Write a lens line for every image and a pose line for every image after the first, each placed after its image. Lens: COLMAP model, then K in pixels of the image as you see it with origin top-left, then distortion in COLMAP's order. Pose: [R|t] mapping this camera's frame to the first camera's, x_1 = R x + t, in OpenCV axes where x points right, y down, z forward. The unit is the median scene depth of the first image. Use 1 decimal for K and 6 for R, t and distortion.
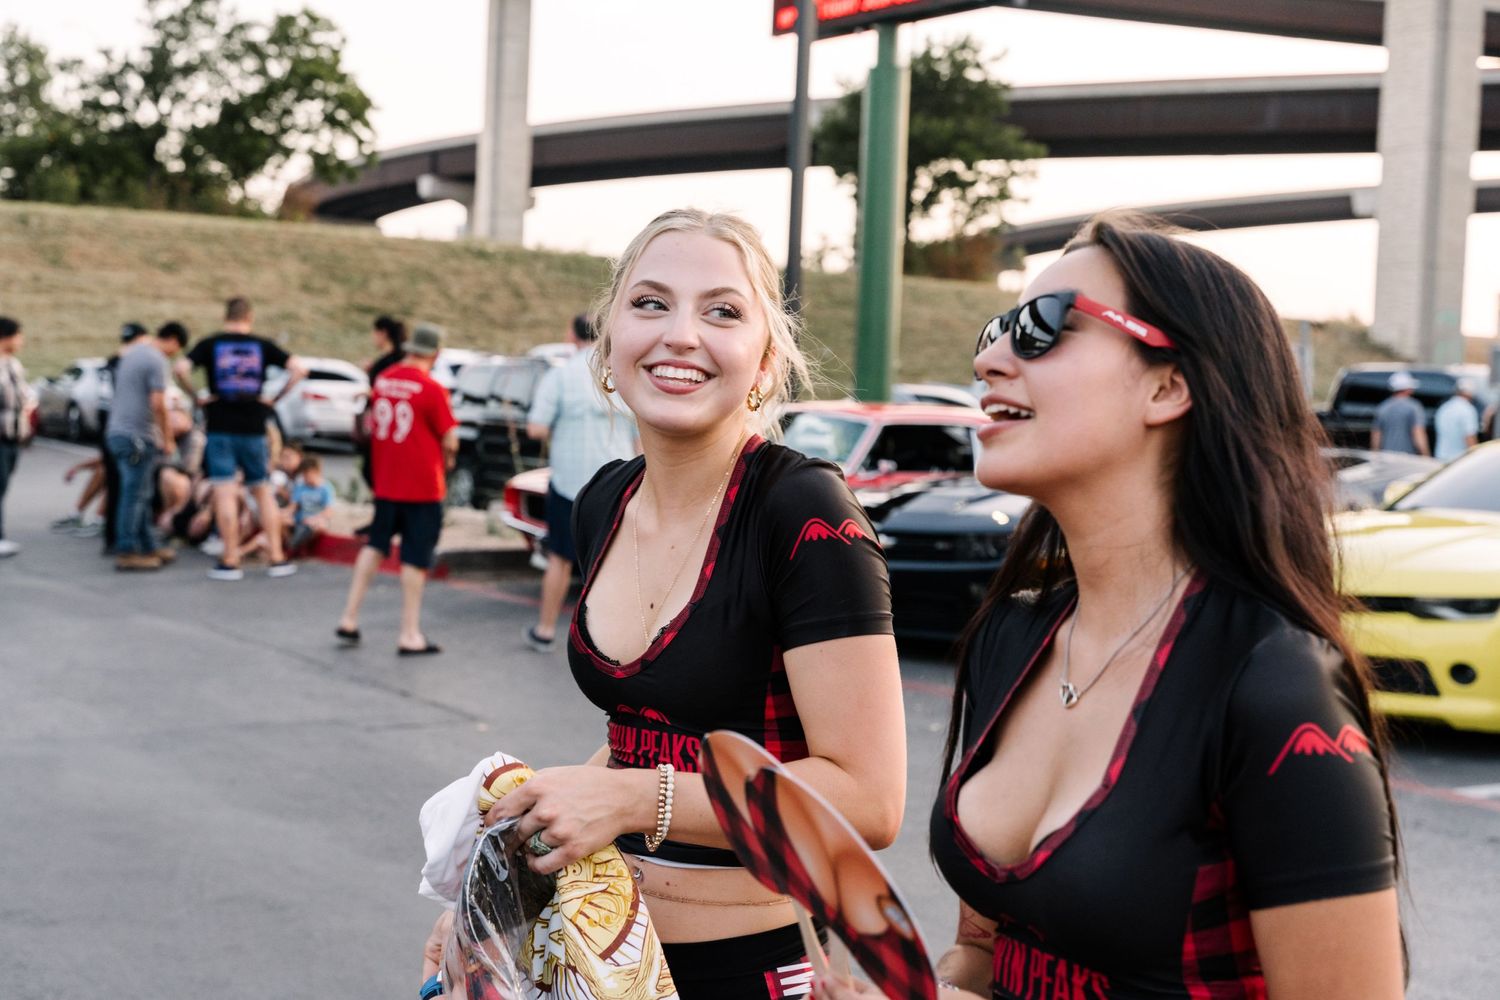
lens RADIAL K [[2575.4, 0, 750.0], [0, 2575.4, 500.0], [0, 0, 1]] dist [0.142663, -0.085077]
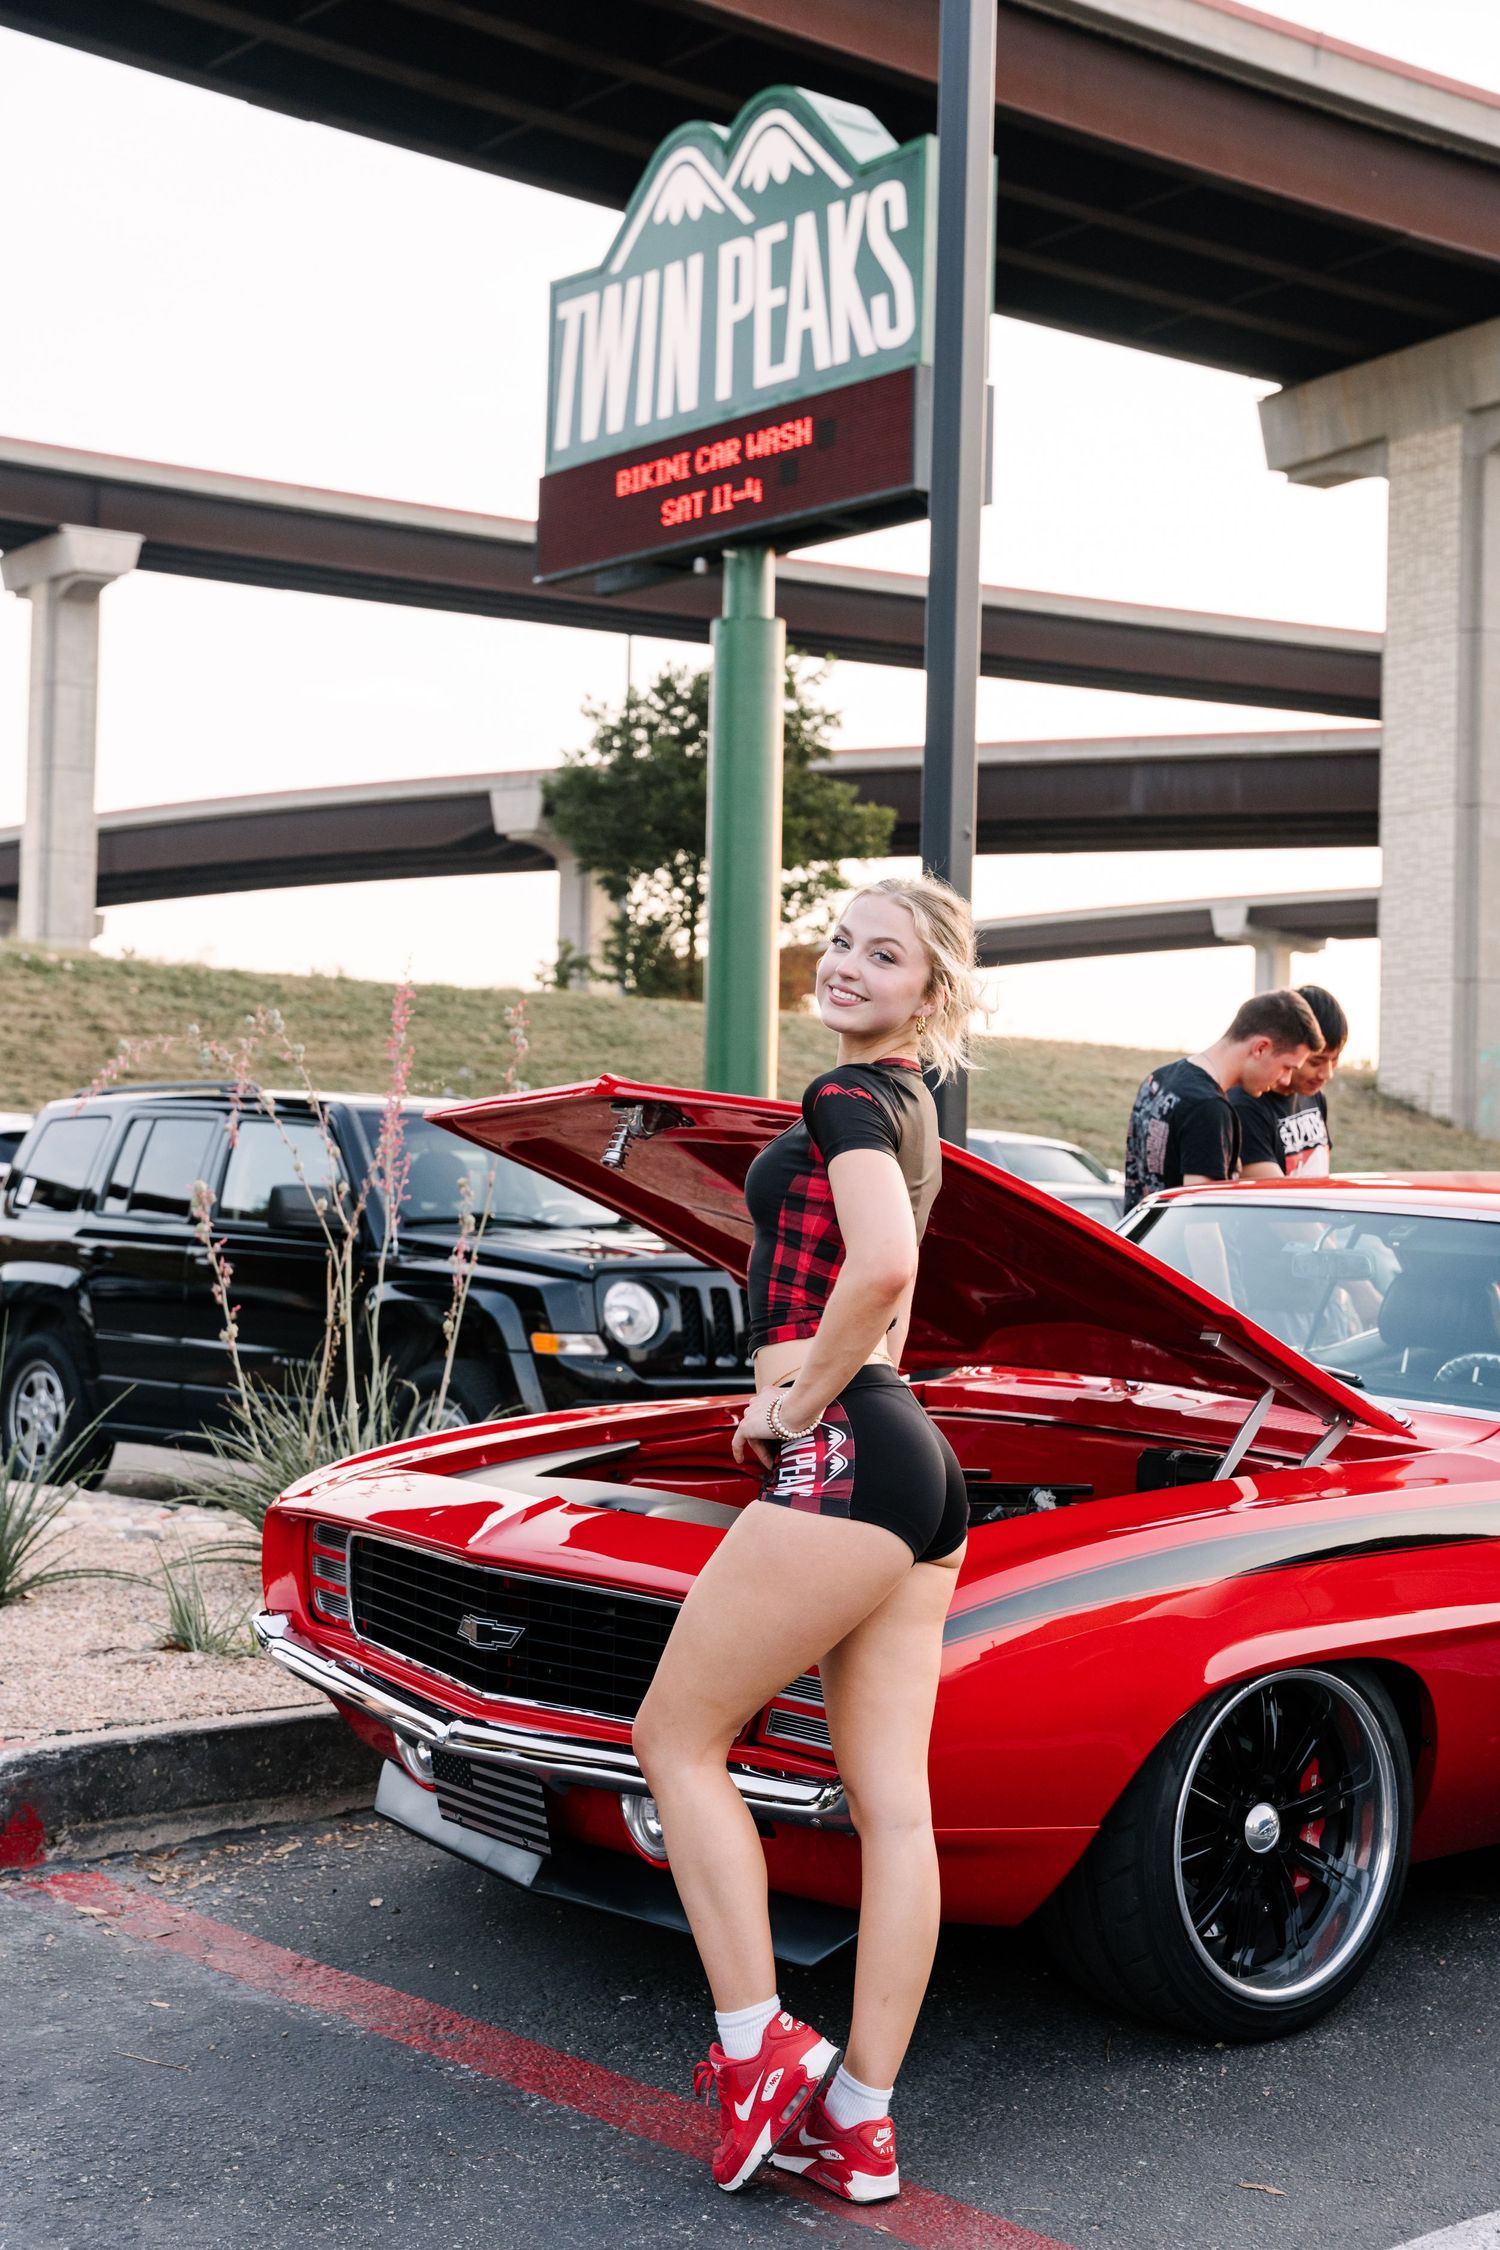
lens RADIAL K [[3188.7, 0, 750.0], [0, 3188.7, 1125.0], [0, 0, 1]] dist [-0.015320, -0.008753]
pose [[0.992140, -0.023641, 0.122879, -0.019361], [0.031471, 0.997569, -0.062179, -0.004631], [-0.121110, 0.065557, 0.990472, 0.156571]]
